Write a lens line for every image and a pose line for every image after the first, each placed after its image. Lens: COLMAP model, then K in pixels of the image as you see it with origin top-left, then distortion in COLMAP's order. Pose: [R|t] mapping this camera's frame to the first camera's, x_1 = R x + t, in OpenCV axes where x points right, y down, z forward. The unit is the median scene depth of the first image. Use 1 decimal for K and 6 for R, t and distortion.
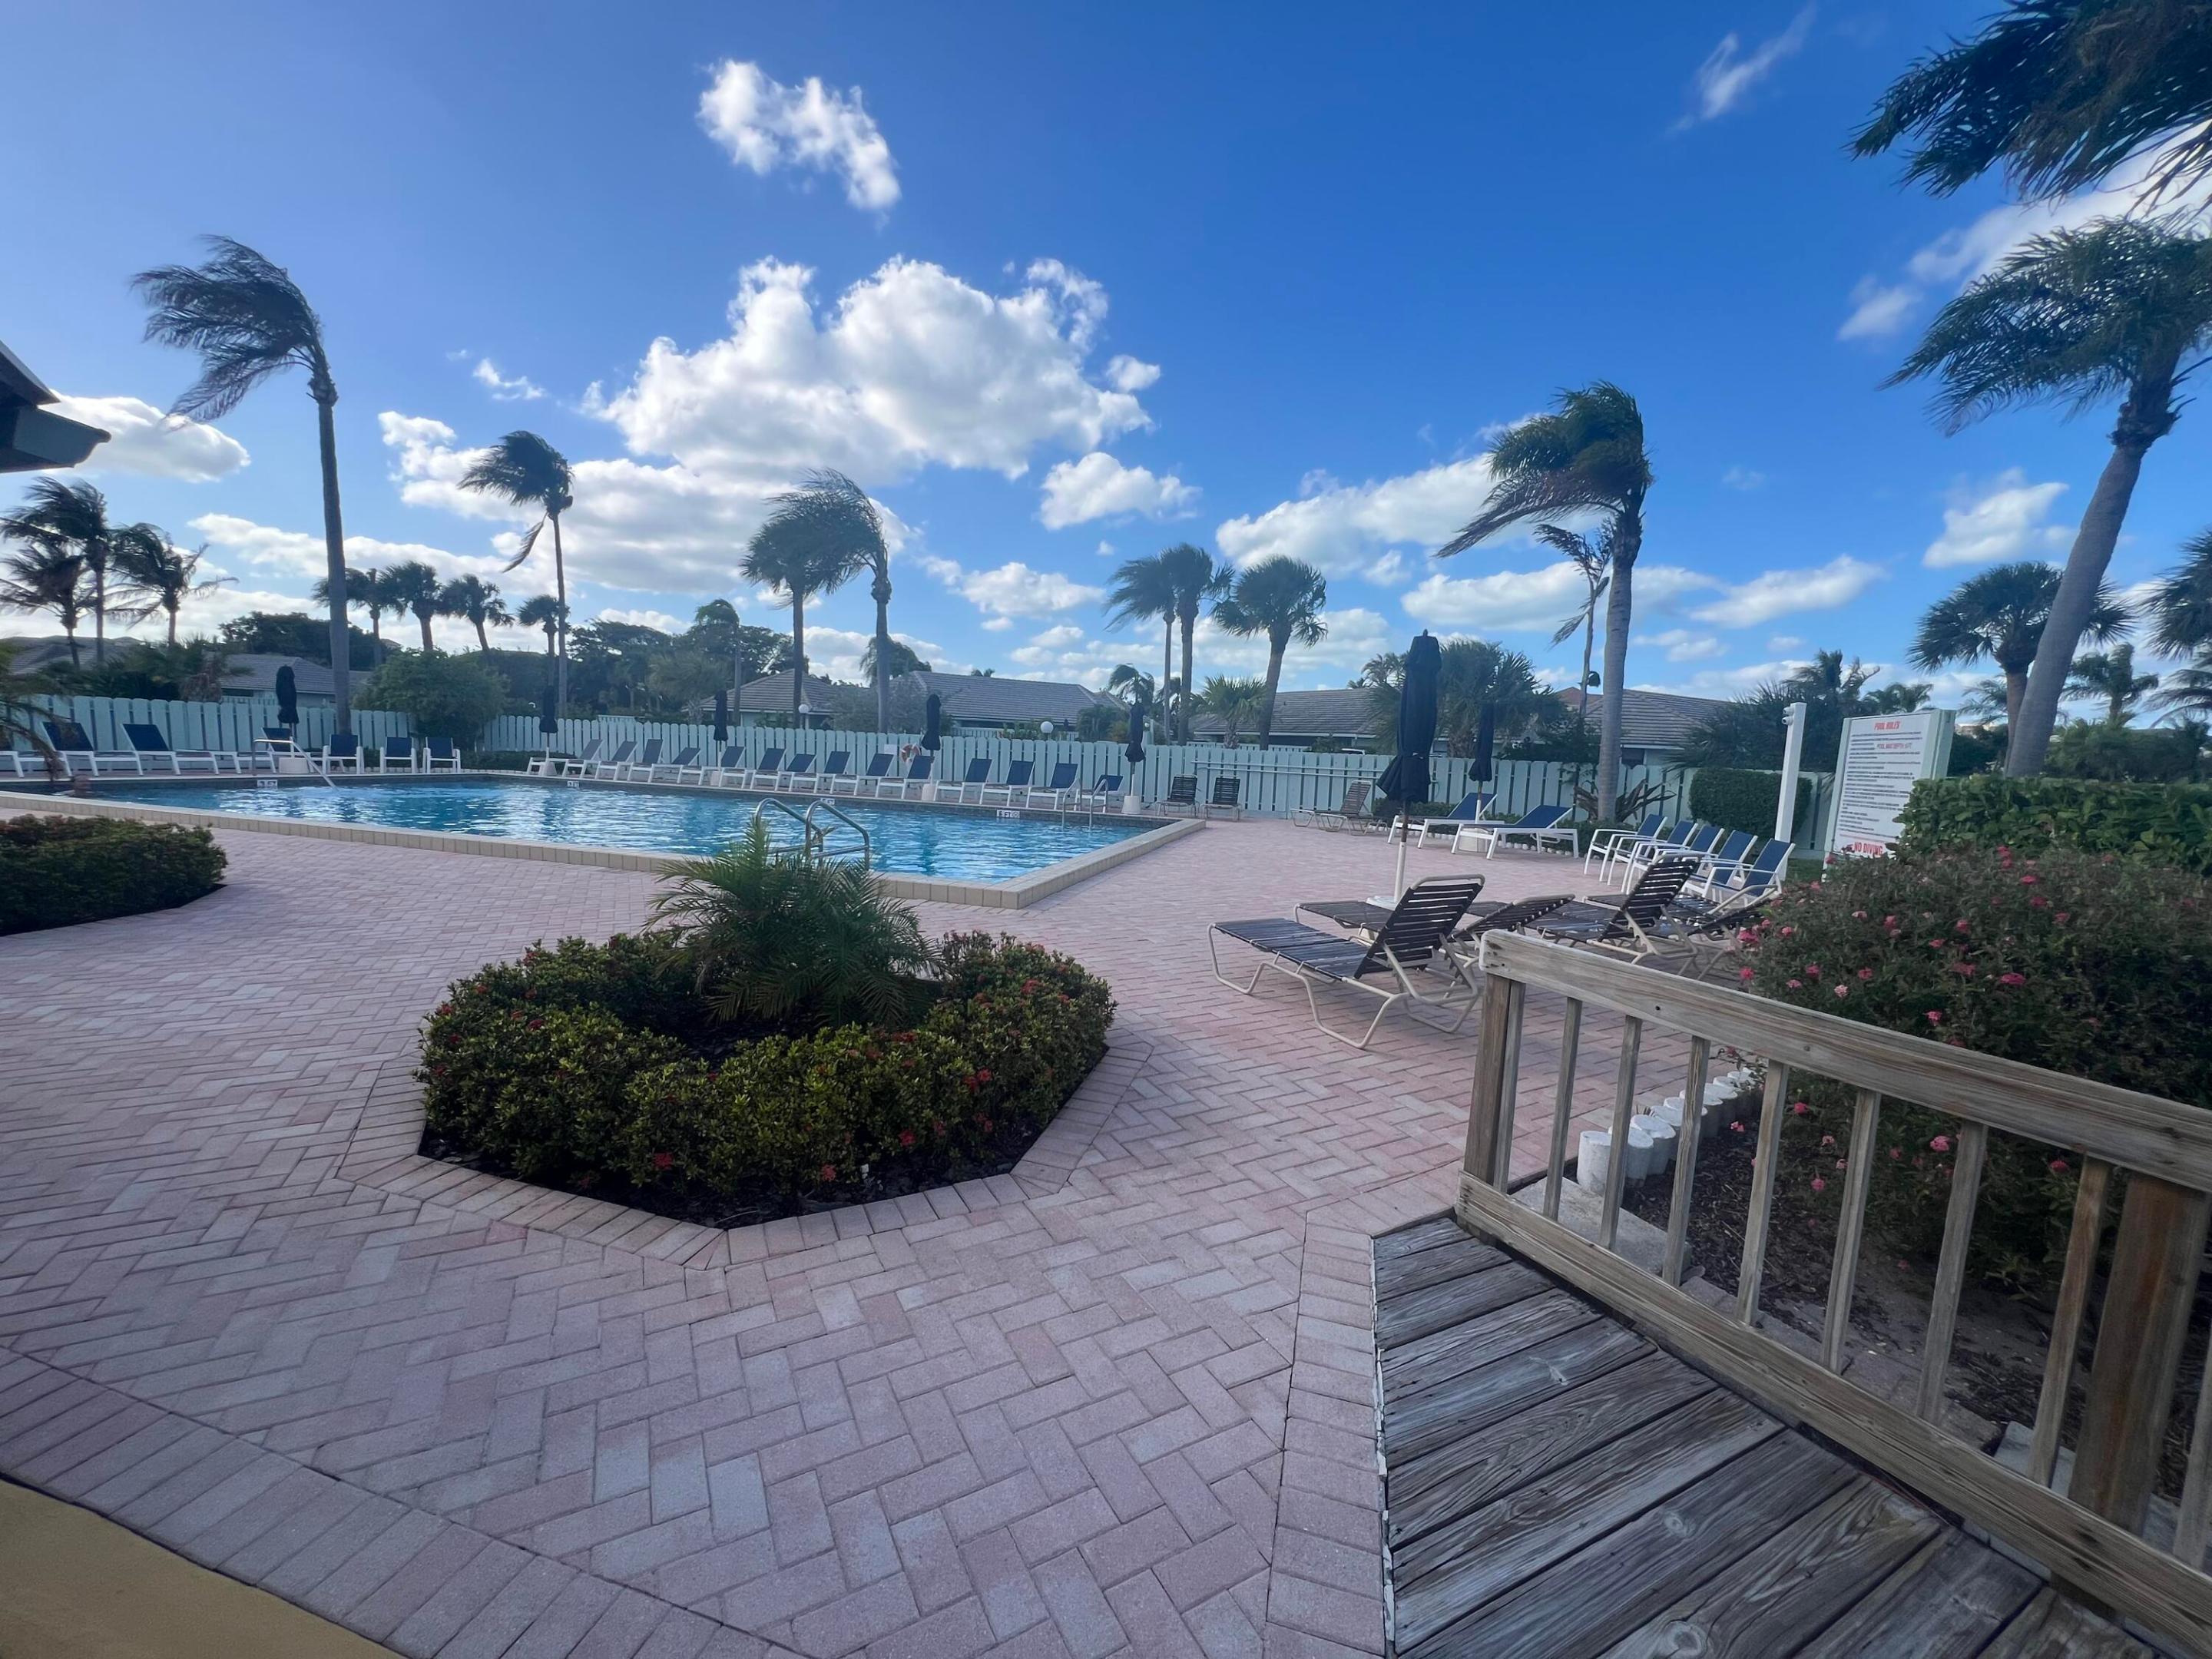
lens RADIAL K [[893.0, 0, 1116.8], [0, 893.0, 835.9], [0, 0, 1]] dist [0.002628, 0.000358]
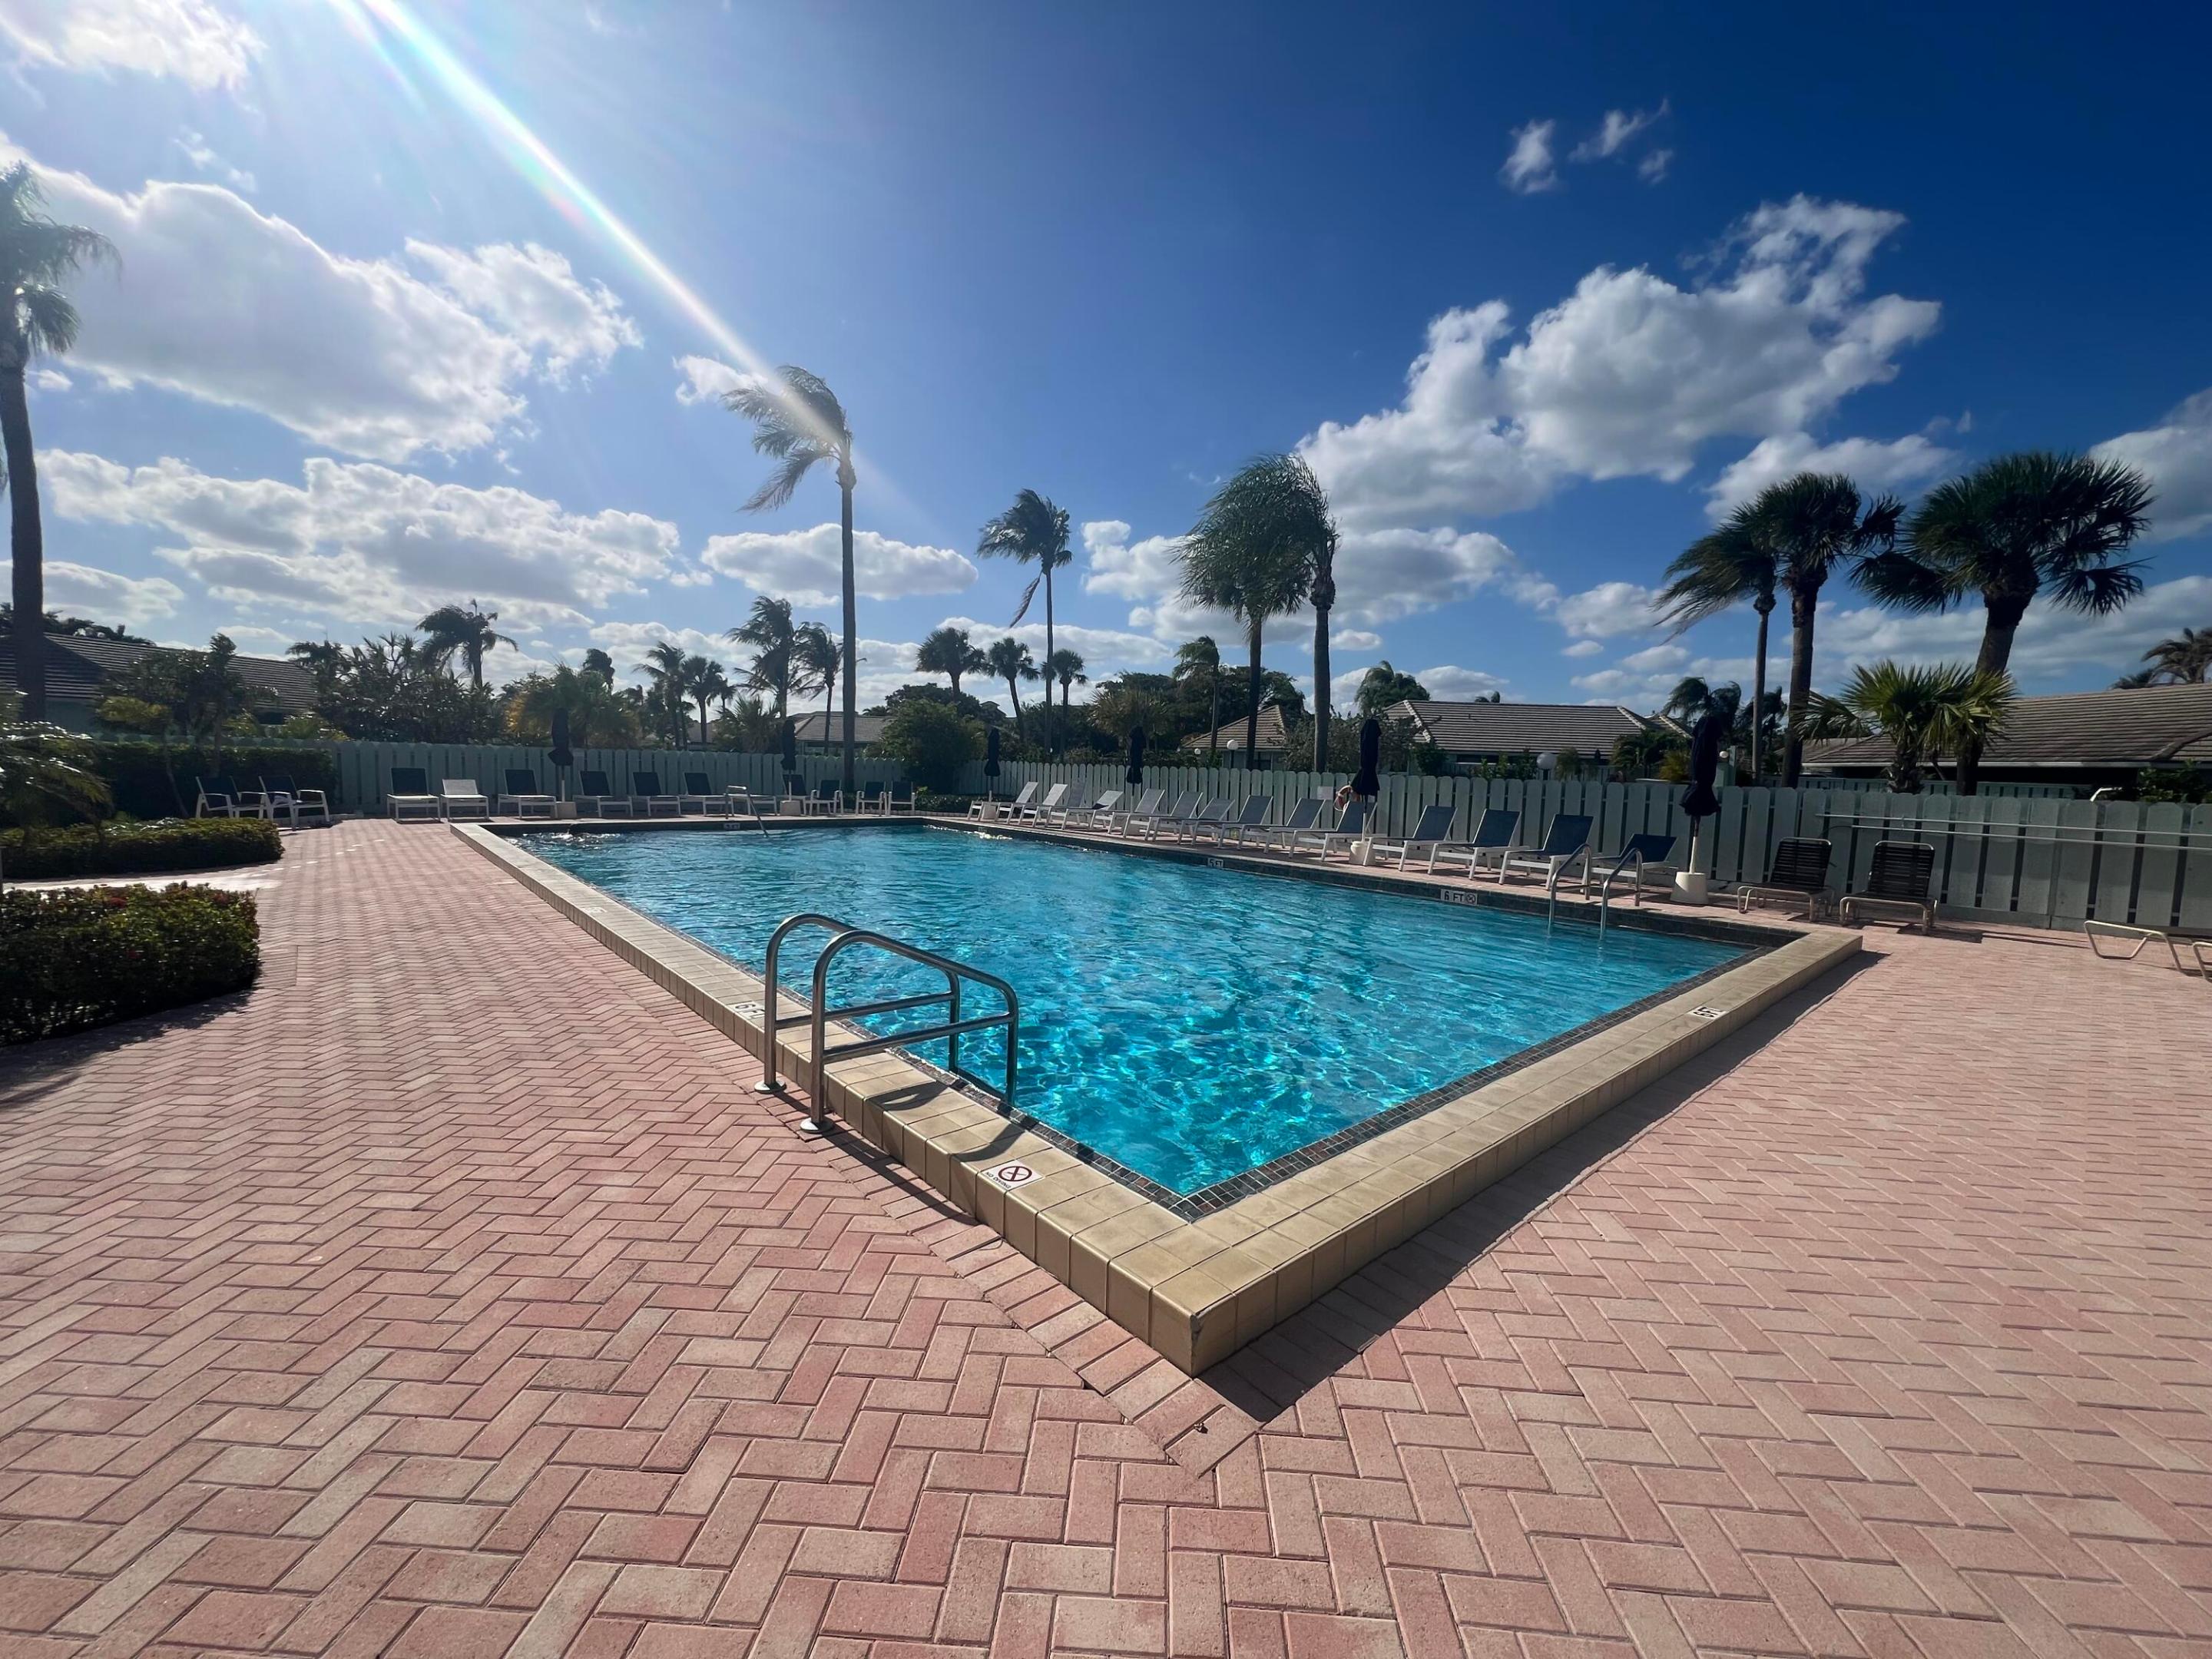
lens RADIAL K [[893.0, 0, 1116.8], [0, 893.0, 835.9], [0, 0, 1]] dist [0.002628, 0.000358]
pose [[0.847382, 0.027292, -0.530282, 0.006029], [-0.049994, 0.998343, -0.028509, -0.026726], [0.528625, 0.050669, 0.847342, 0.230589]]
